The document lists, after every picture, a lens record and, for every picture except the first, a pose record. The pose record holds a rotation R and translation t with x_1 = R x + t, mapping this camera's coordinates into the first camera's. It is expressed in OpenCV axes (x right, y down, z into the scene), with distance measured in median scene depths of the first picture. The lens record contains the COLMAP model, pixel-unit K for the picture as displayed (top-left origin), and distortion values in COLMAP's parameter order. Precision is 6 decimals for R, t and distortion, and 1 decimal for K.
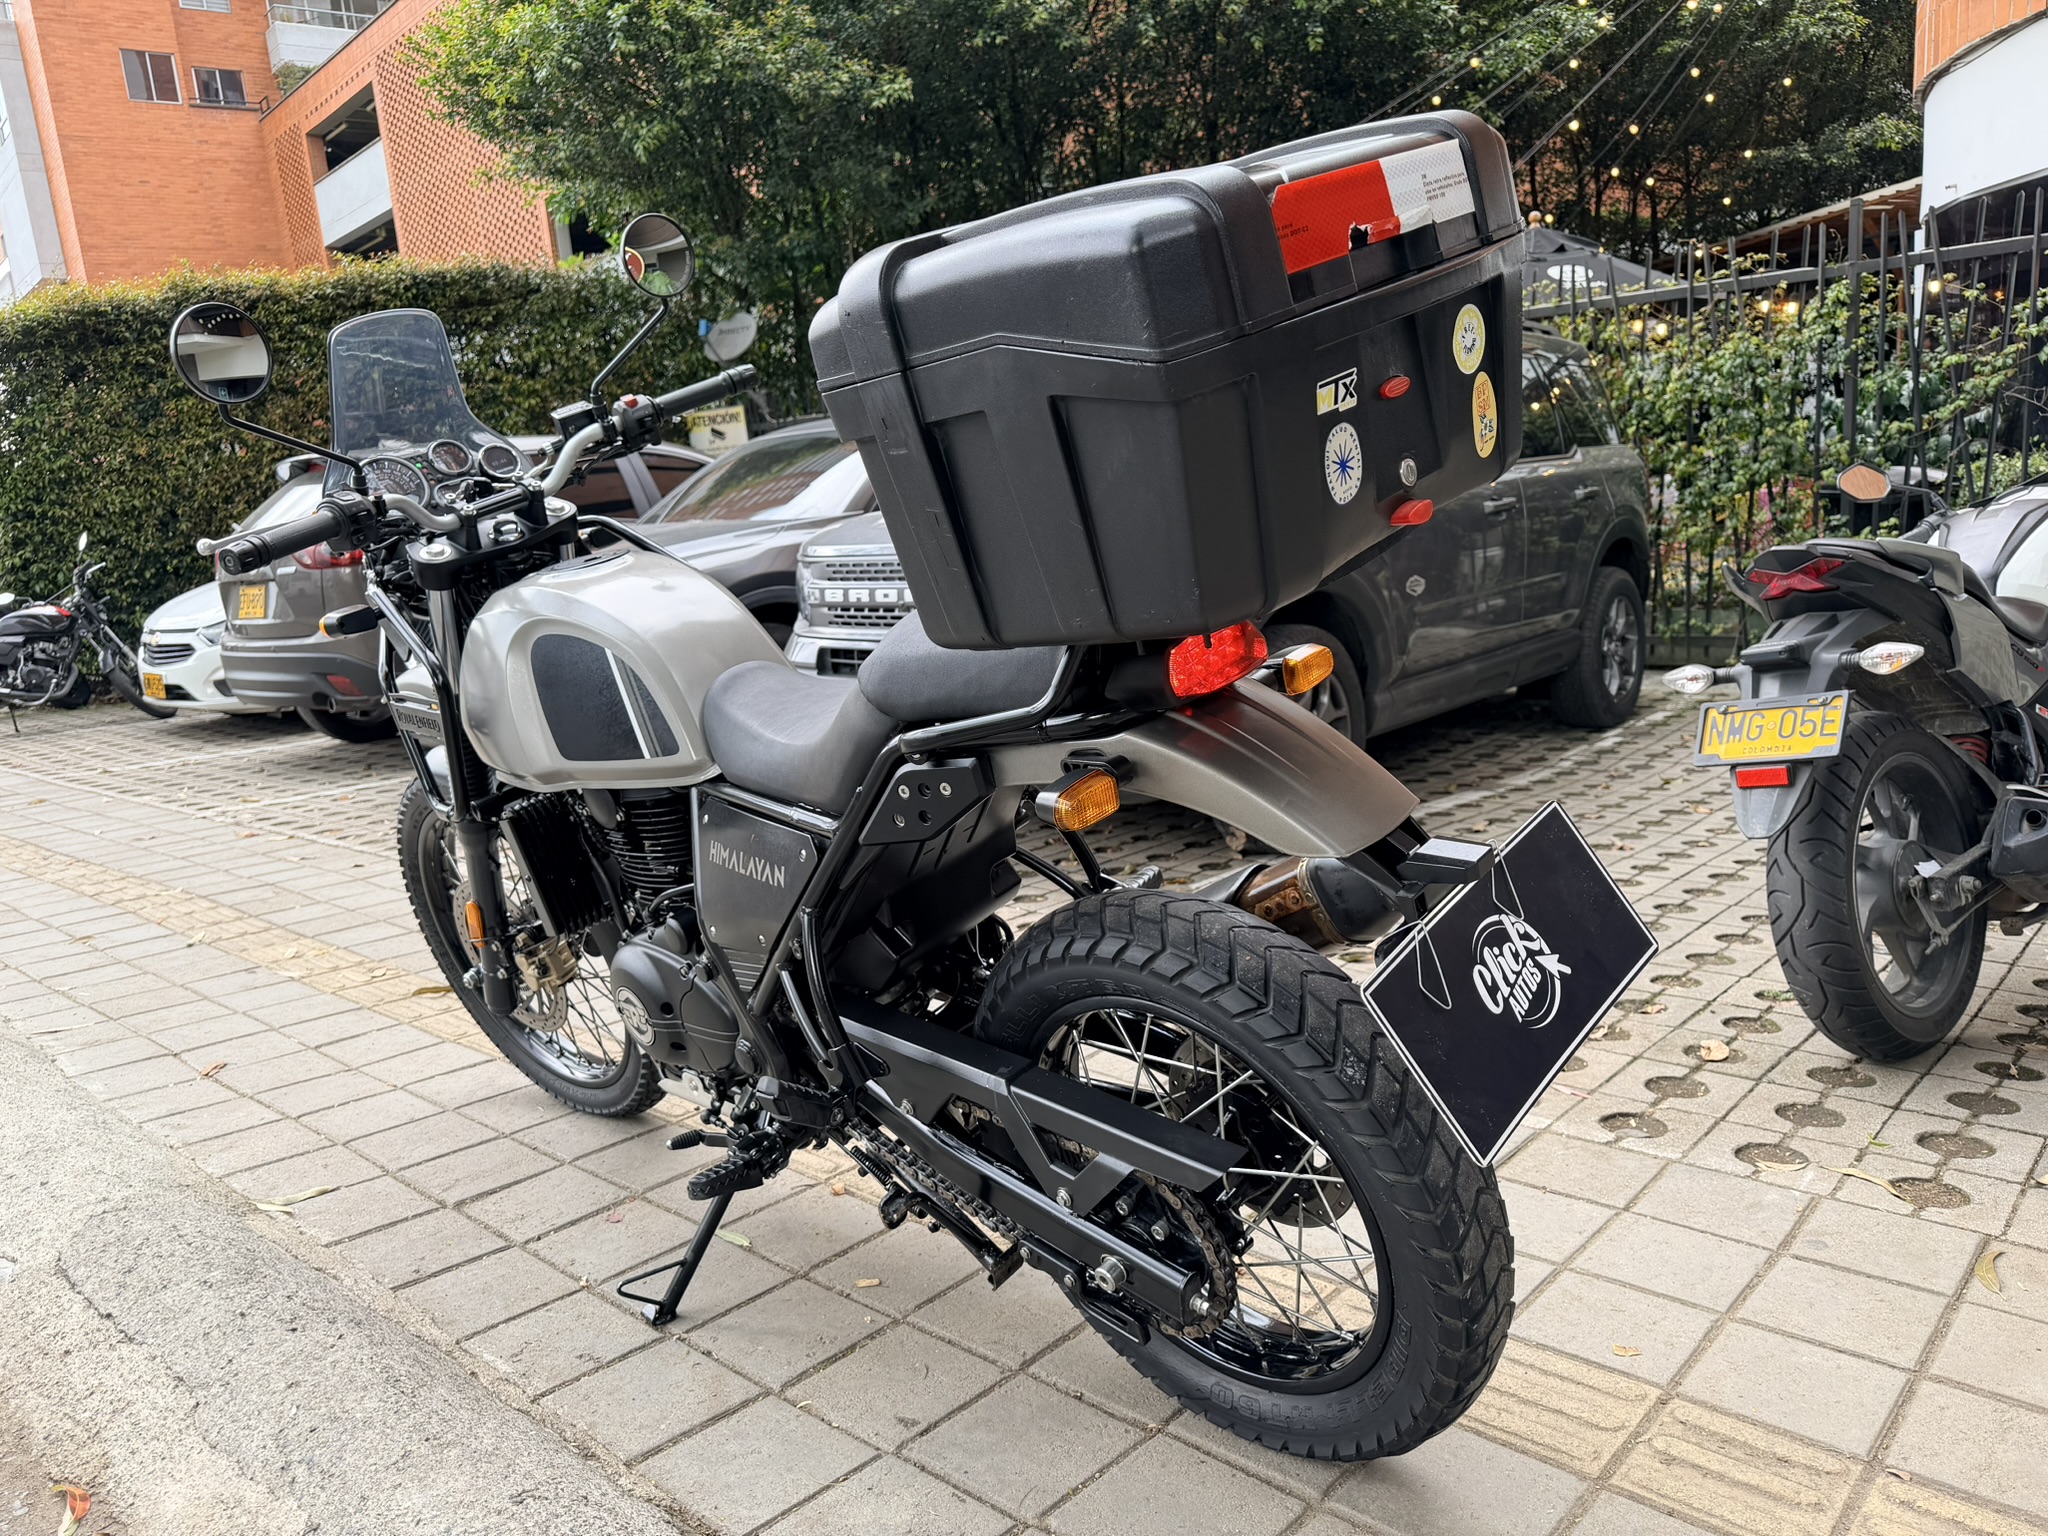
lens RADIAL K [[1431.1, 0, 1022.3], [0, 1431.1, 854.4], [0, 0, 1]] dist [-0.001417, -0.021702]
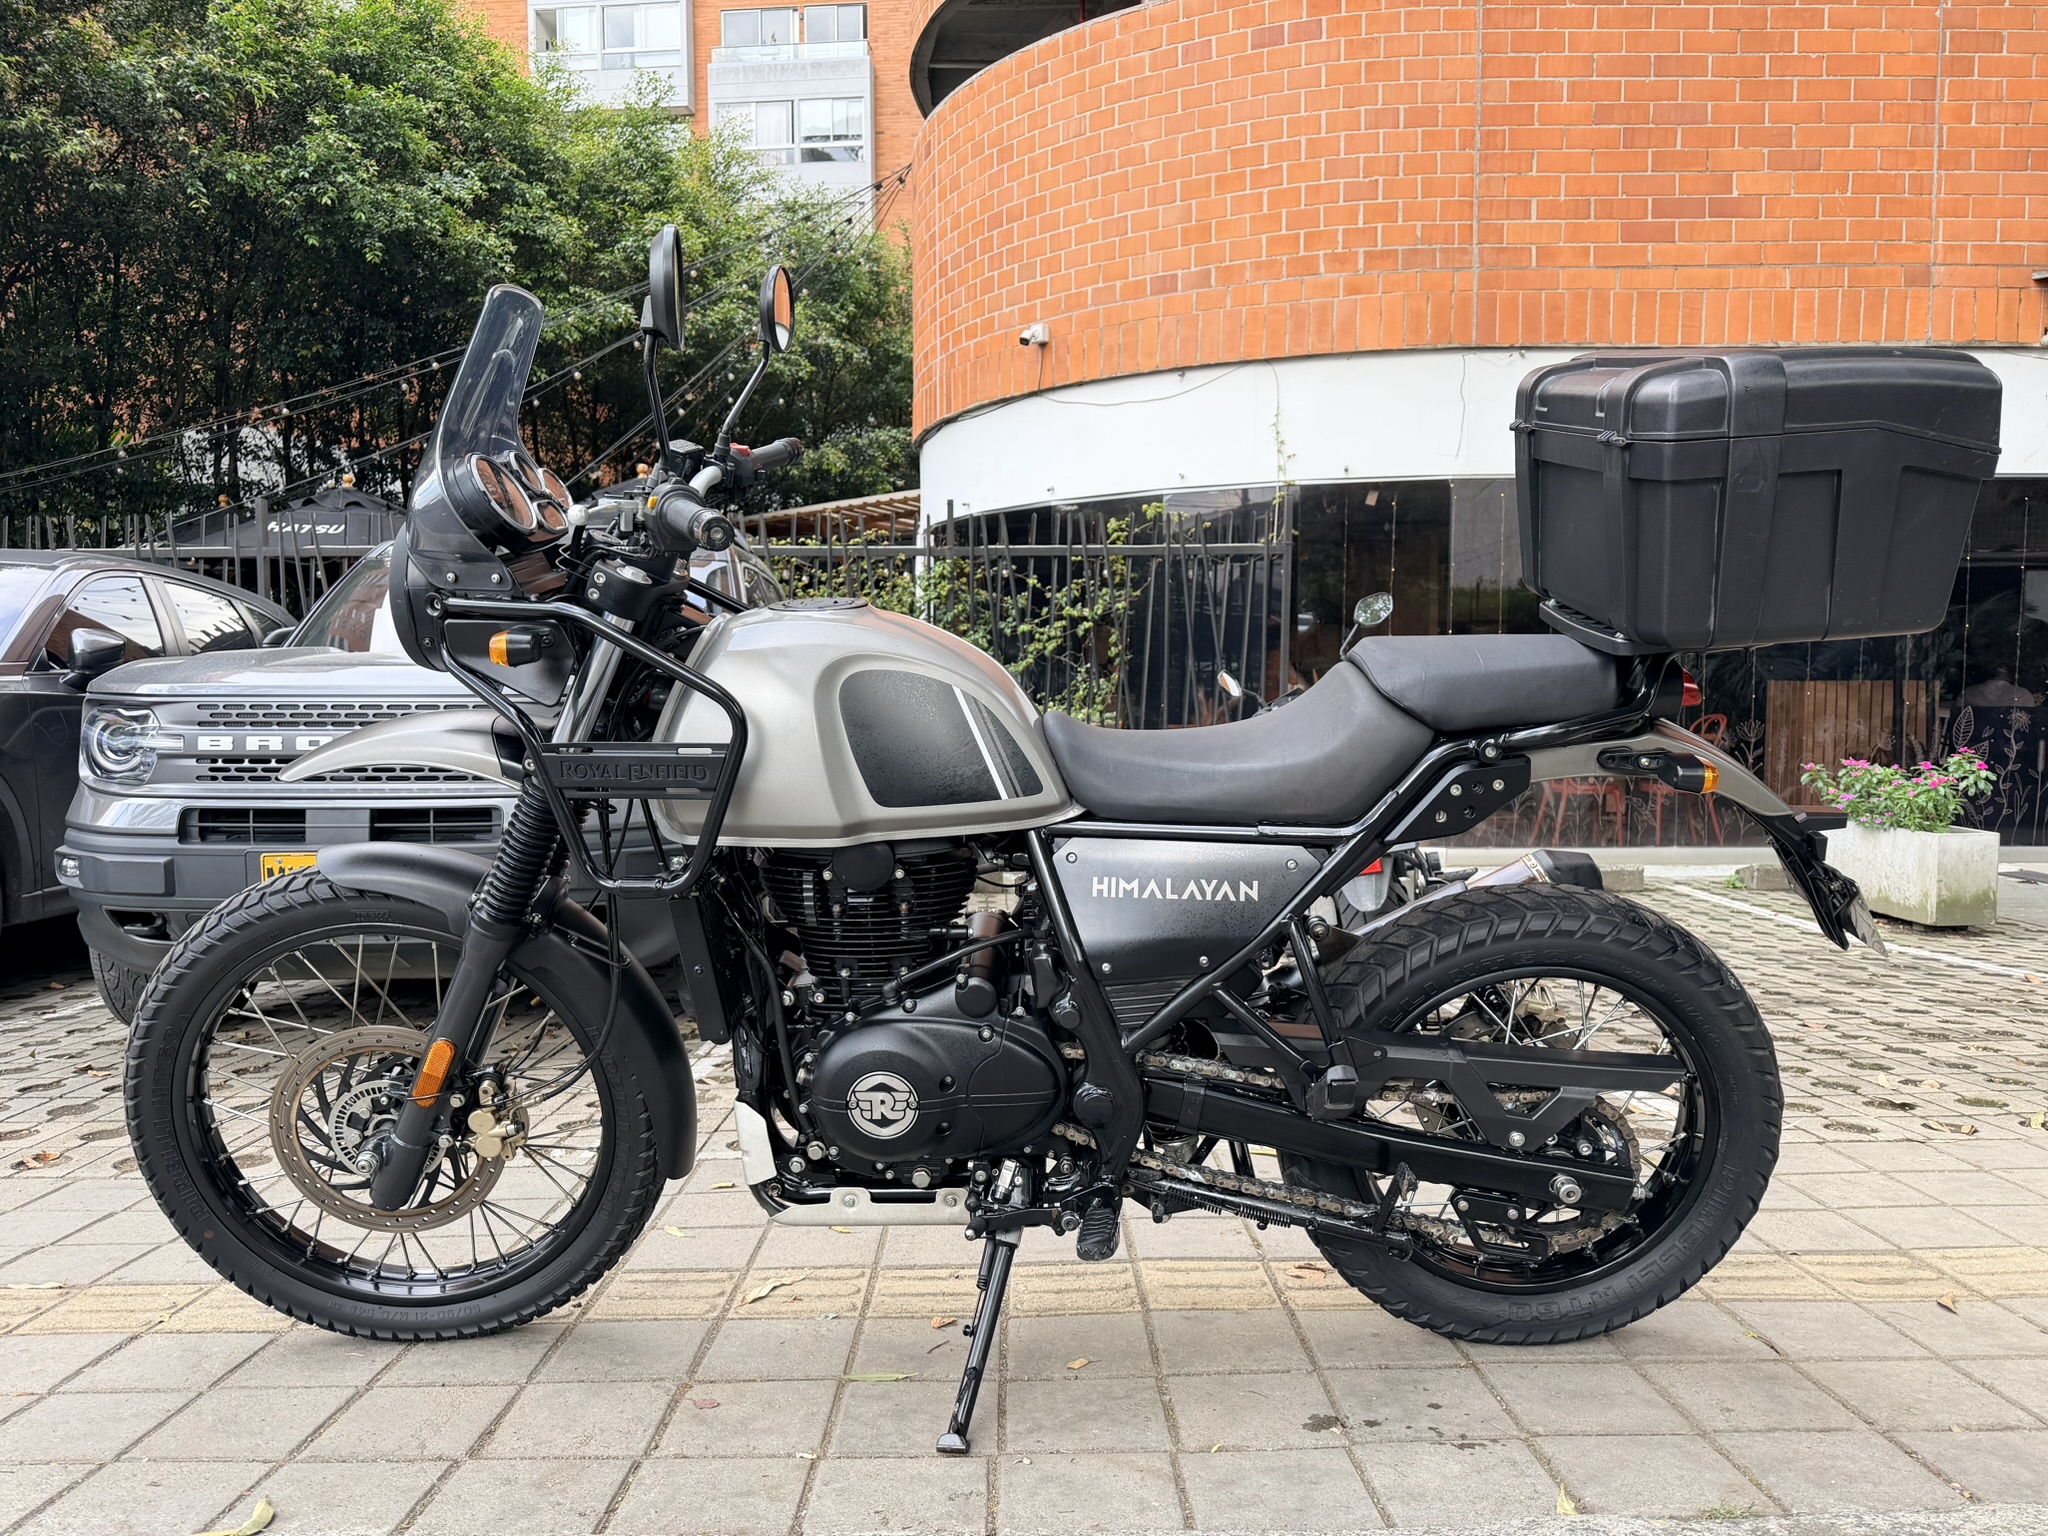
lens RADIAL K [[1475.1, 0, 1024.0], [0, 1475.1, 768.0], [0, 0, 1]] dist [-0.000367, -0.017226]
pose [[0.723170, 0.046320, 0.689115, -0.272880], [0.115104, 0.975713, -0.186376, 0.029223], [-0.681012, 0.214101, 0.700274, 0.080580]]
